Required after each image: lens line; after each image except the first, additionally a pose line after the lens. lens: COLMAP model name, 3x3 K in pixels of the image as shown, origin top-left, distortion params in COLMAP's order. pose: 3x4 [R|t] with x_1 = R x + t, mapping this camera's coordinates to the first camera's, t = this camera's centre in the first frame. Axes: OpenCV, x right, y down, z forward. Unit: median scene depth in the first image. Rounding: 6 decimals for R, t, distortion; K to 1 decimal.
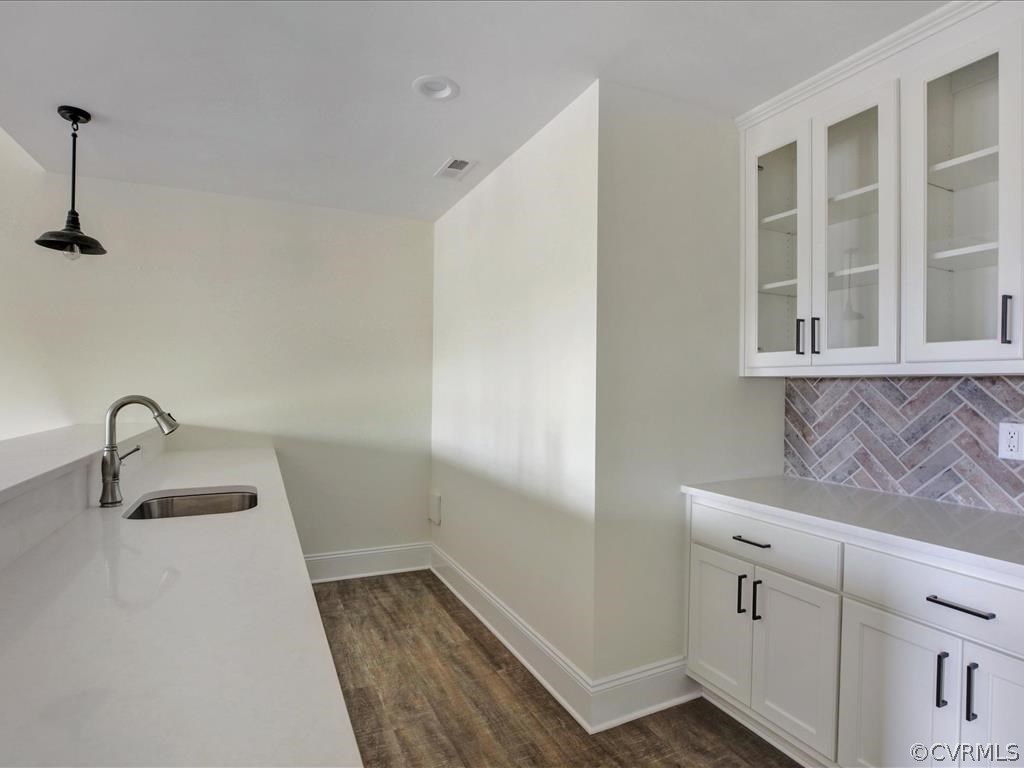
lens RADIAL K [[547.0, 0, 509.5], [0, 547.0, 386.7], [0, 0, 1]] dist [-0.015298, 0.000980]
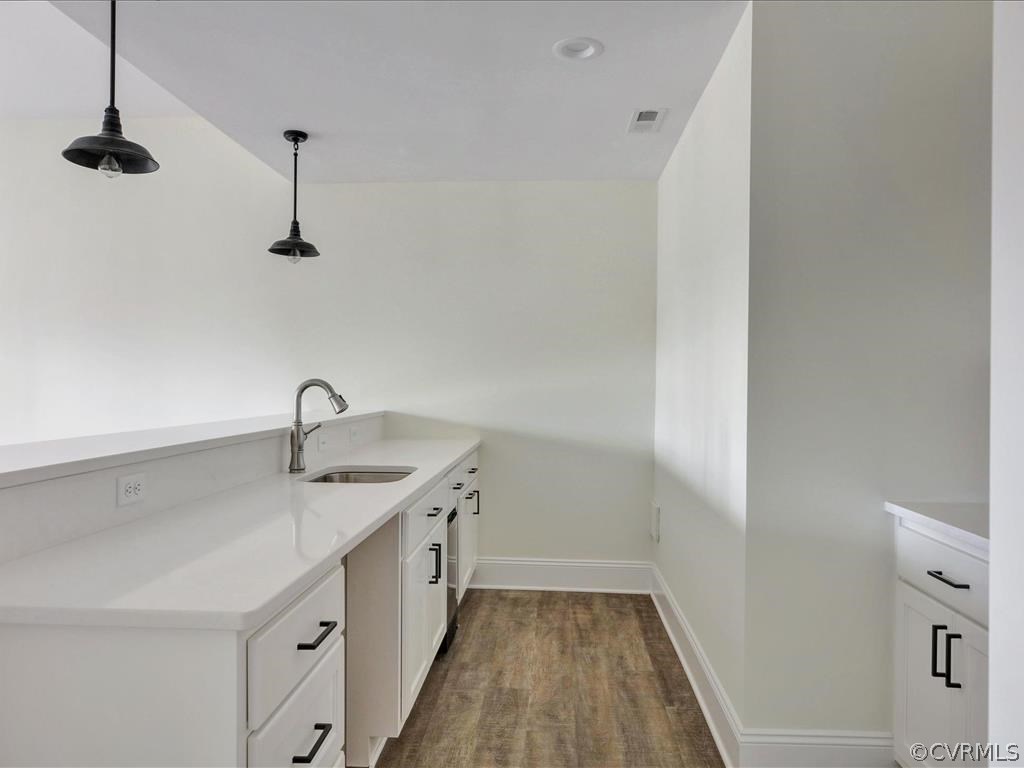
lens RADIAL K [[715.4, 0, 518.8], [0, 715.4, 382.8], [0, 0, 1]] dist [-0.003392, 0.001254]
pose [[0.877410, 0.002356, -0.479736, 0.332693], [-0.004477, 0.999985, -0.003277, 0.021575], [0.479721, 0.005023, 0.877407, -0.100291]]
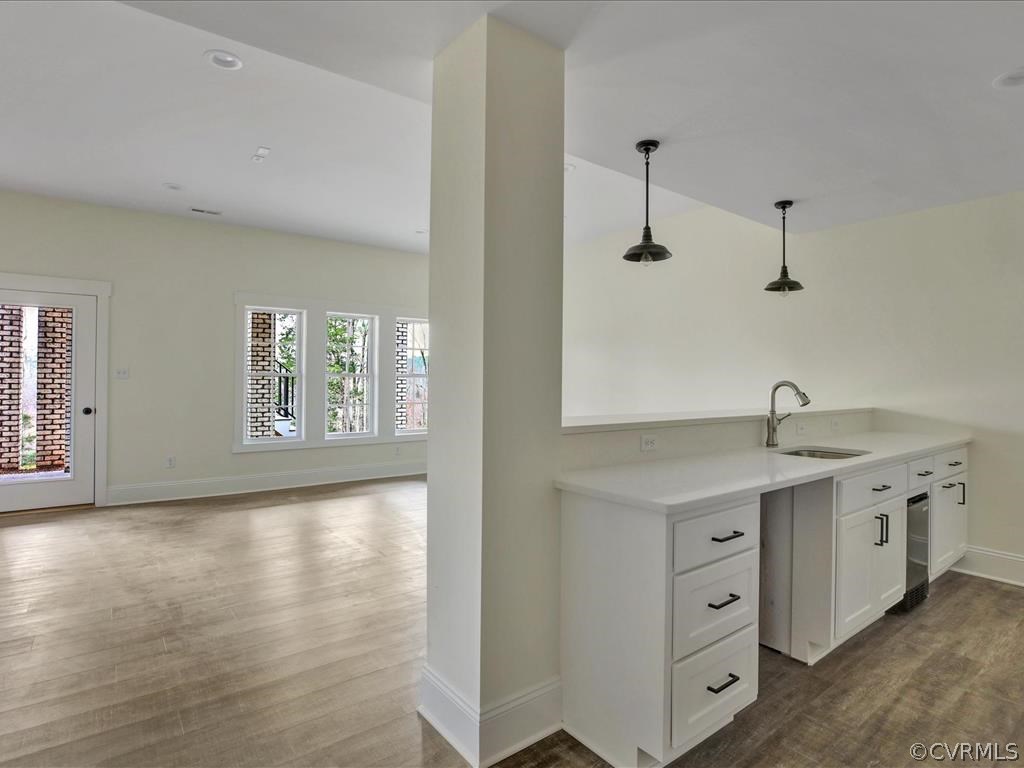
lens RADIAL K [[547.0, 0, 509.5], [0, 547.0, 386.7], [0, 0, 1]] dist [-0.015298, 0.000980]
pose [[0.204435, 0.008898, -0.978840, 0.571062], [-0.010726, 0.999919, 0.006849, 0.024743], [0.978821, 0.009099, 0.204514, -0.101560]]
